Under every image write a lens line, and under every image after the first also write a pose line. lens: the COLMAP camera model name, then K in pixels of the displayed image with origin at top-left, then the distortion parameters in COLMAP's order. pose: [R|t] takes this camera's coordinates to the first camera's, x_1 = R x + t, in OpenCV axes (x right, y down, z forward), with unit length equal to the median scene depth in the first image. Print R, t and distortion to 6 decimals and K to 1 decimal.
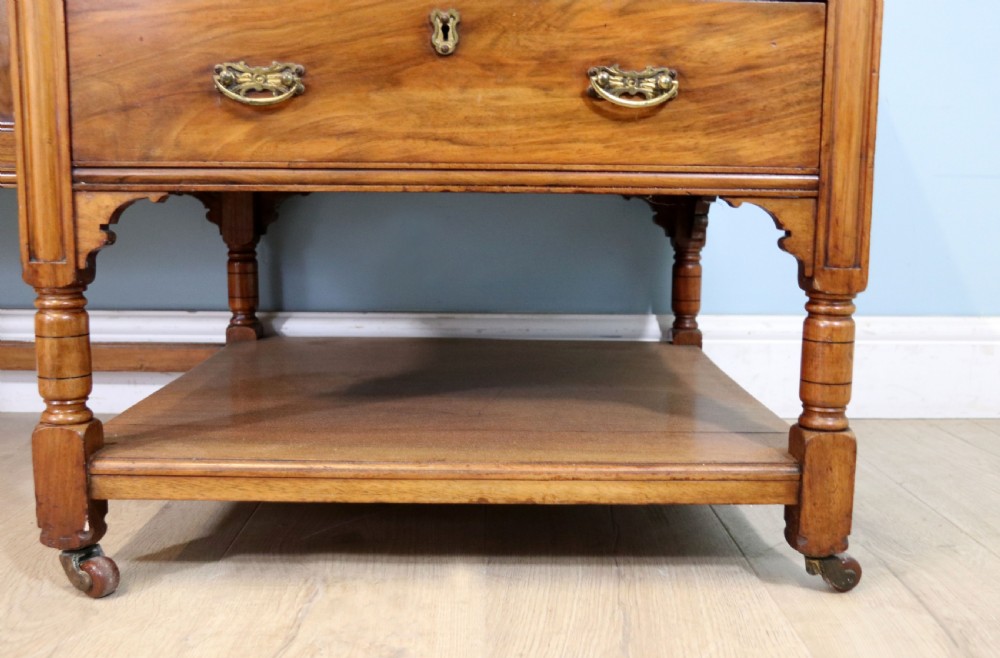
lens RADIAL K [[1001.7, 0, 502.2], [0, 1001.7, 334.3], [0, 0, 1]] dist [-0.071697, 0.000000]
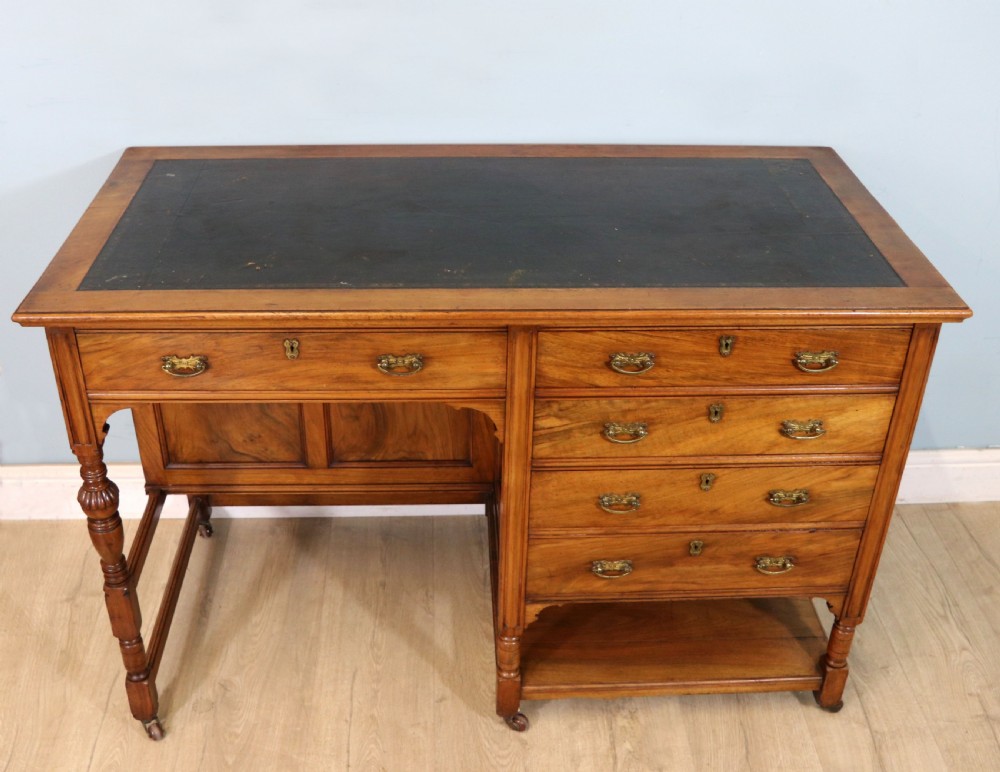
lens RADIAL K [[1120.4, 0, 485.1], [0, 1120.4, 374.3], [0, 0, 1]] dist [-0.110550, 0.000000]
pose [[0.999550, -0.014014, 0.026534, -0.581011], [0.002342, 0.917982, 0.396616, -1.625291], [-0.029916, -0.396375, 0.917601, -1.117156]]
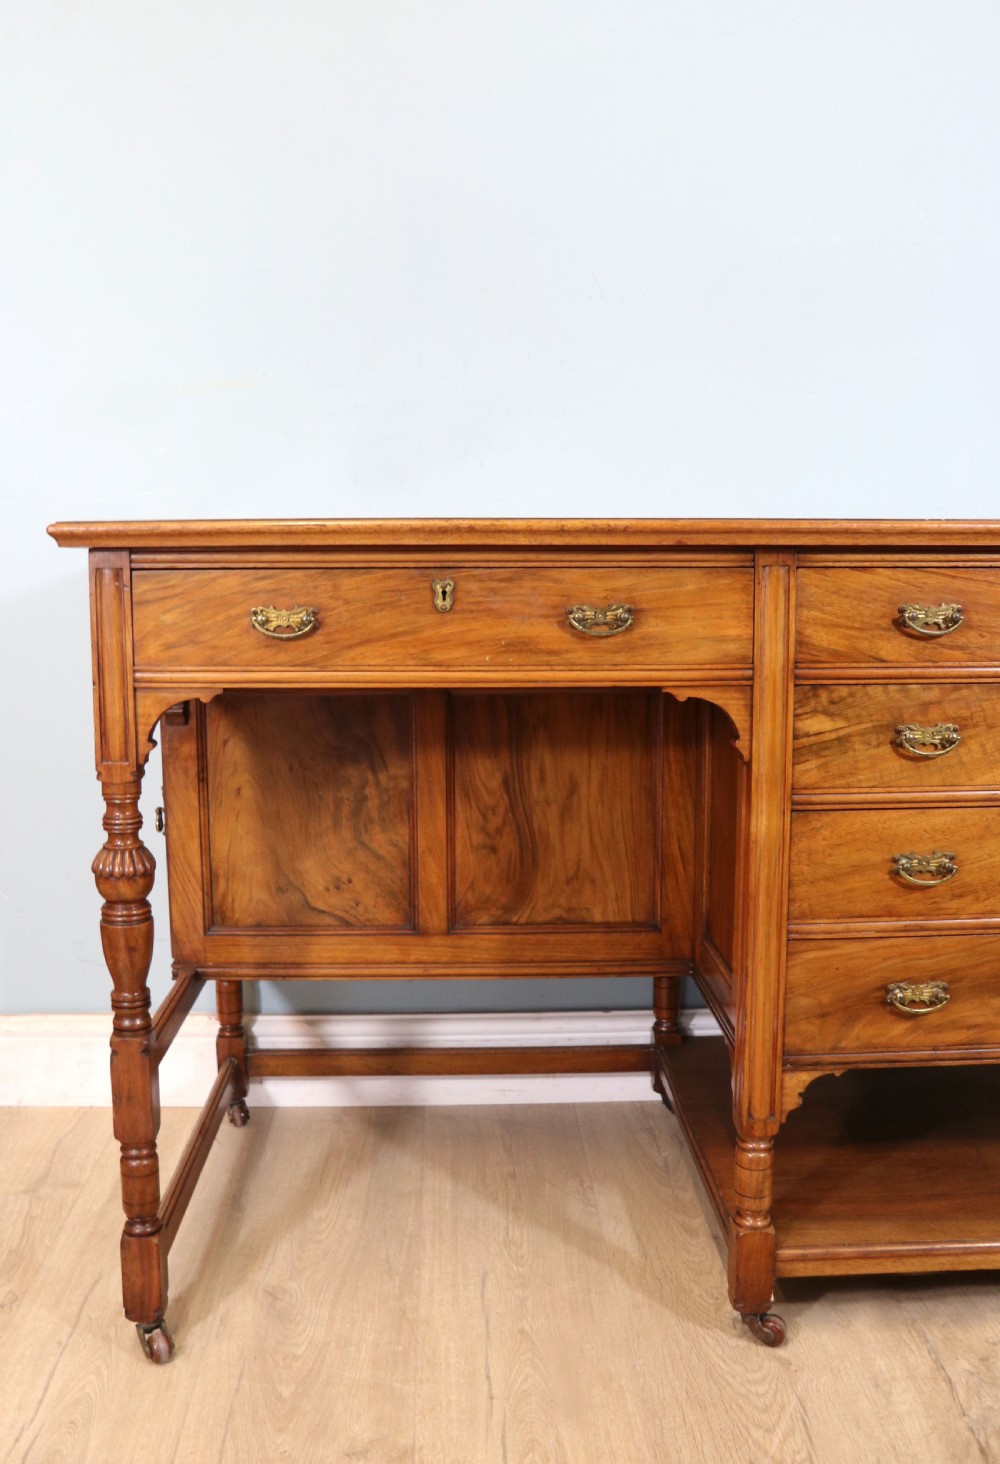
lens RADIAL K [[1301.3, 0, 473.8], [0, 1301.3, 674.6], [0, 0, 1]] dist [-0.145278, 0.121003]
pose [[0.999760, -0.019526, 0.009891, -0.874672], [0.019918, 0.998952, -0.041214, -0.639327], [-0.009075, 0.041402, 0.999101, -0.829044]]
